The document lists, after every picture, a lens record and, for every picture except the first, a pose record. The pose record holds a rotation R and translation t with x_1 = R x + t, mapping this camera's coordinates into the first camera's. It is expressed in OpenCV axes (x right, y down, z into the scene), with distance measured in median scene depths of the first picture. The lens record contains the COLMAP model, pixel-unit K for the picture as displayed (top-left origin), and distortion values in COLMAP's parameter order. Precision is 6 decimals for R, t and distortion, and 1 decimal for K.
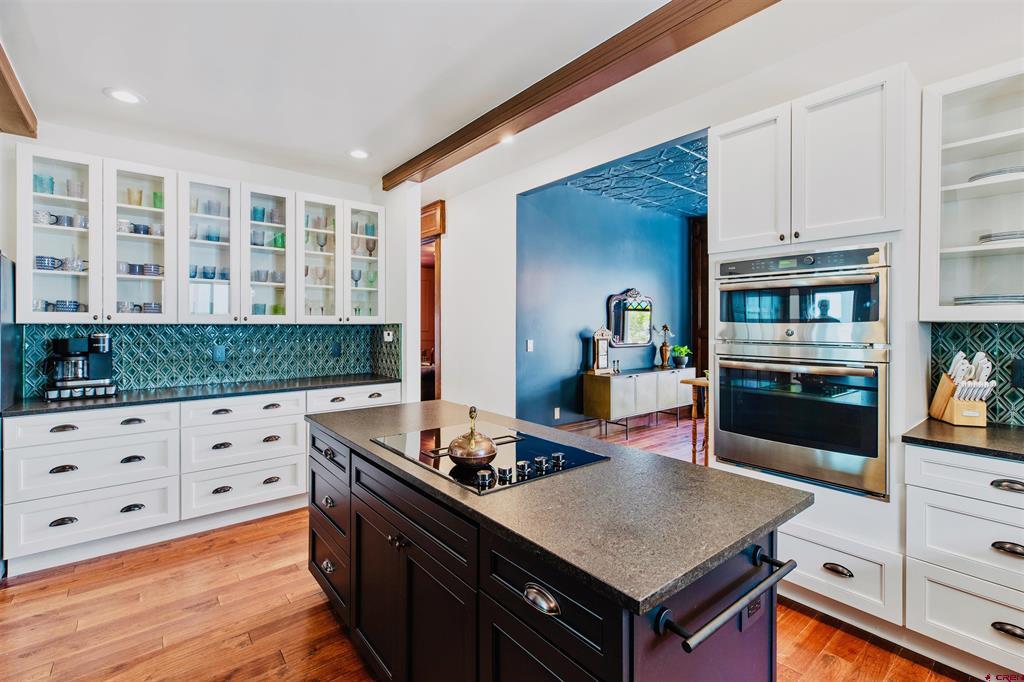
lens RADIAL K [[456.5, 0, 479.0], [0, 456.5, 328.0], [0, 0, 1]] dist [-0.000017, -0.000008]
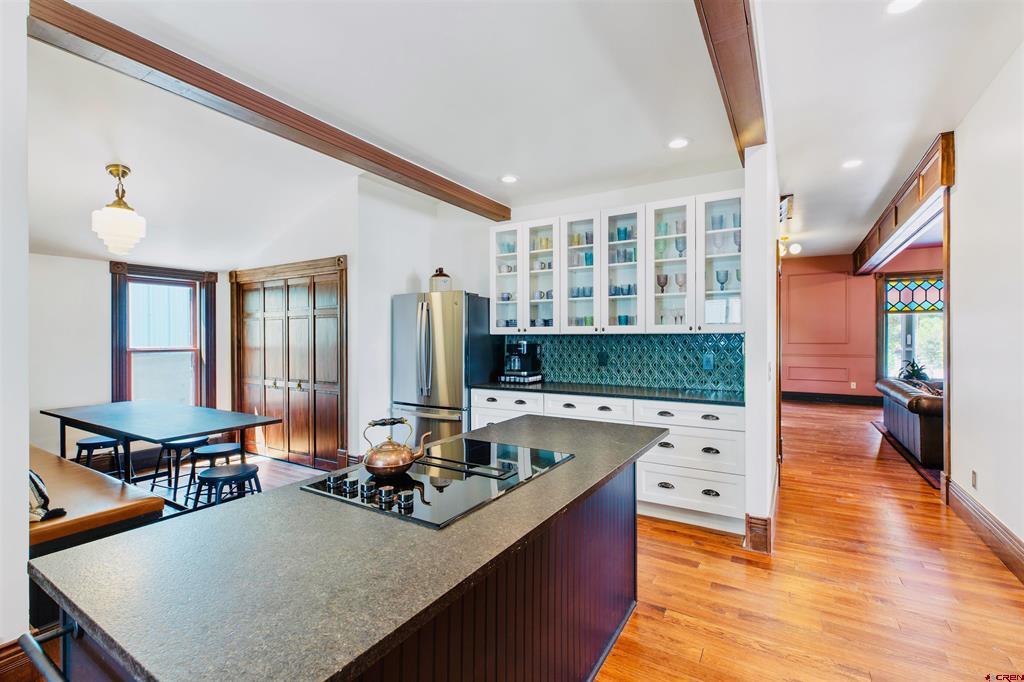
lens RADIAL K [[456.5, 0, 510.2], [0, 456.5, 336.8], [0, 0, 1]] dist [-0.000017, -0.000008]
pose [[0.356359, 0.001778, -0.934347, 0.481743], [-0.001921, 0.999997, 0.001170, -0.002482], [0.934347, 0.001378, 0.356362, 0.384778]]
